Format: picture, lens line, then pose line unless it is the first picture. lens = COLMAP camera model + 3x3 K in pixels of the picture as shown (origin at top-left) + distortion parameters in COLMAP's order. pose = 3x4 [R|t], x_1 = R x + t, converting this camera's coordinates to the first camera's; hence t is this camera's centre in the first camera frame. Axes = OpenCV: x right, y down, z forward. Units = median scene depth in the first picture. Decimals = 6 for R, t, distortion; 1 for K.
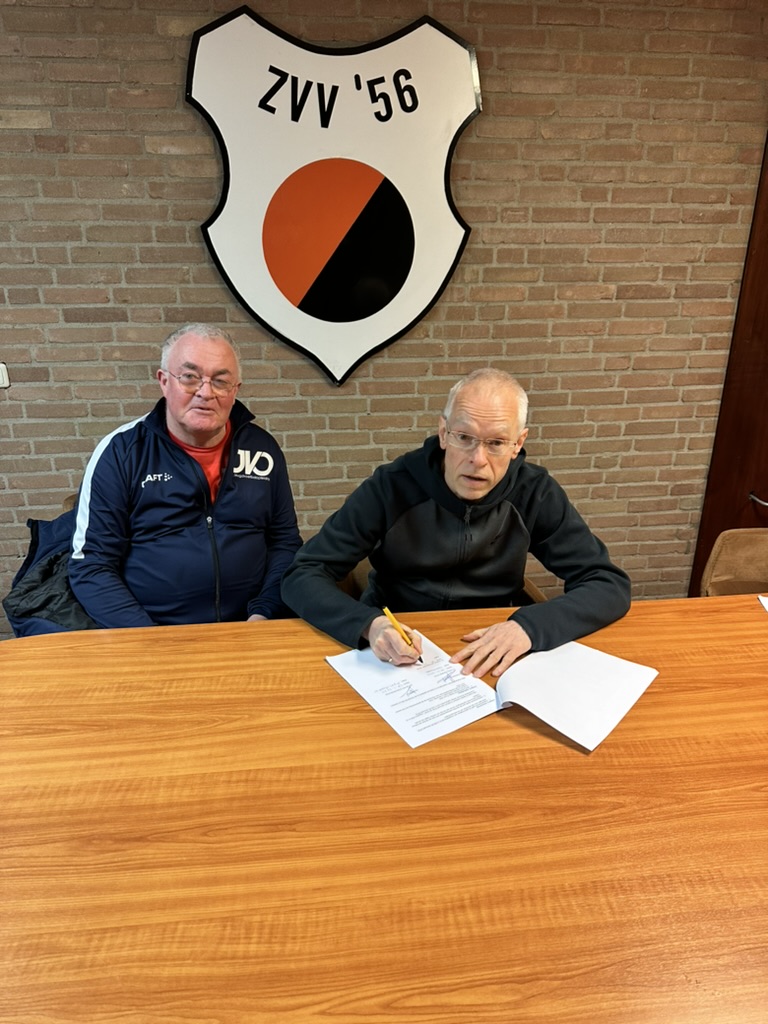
lens RADIAL K [[733.7, 0, 381.6], [0, 733.7, 514.8], [0, 0, 1]] dist [-0.015256, -0.003947]
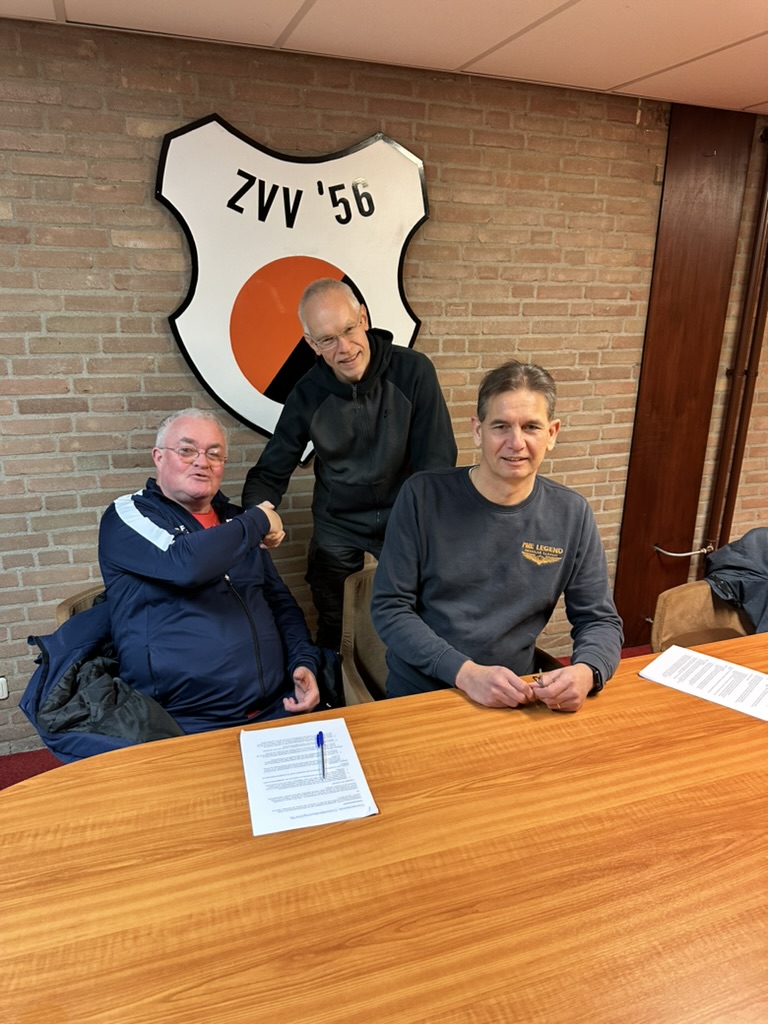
lens RADIAL K [[733.7, 0, 380.5], [0, 733.7, 516.2], [0, 0, 1]] dist [-0.015256, -0.003947]
pose [[0.973312, -0.052872, 0.223312, -0.203923], [0.069610, 0.995271, -0.067756, -0.034728], [-0.218674, 0.081493, 0.972389, -0.021146]]
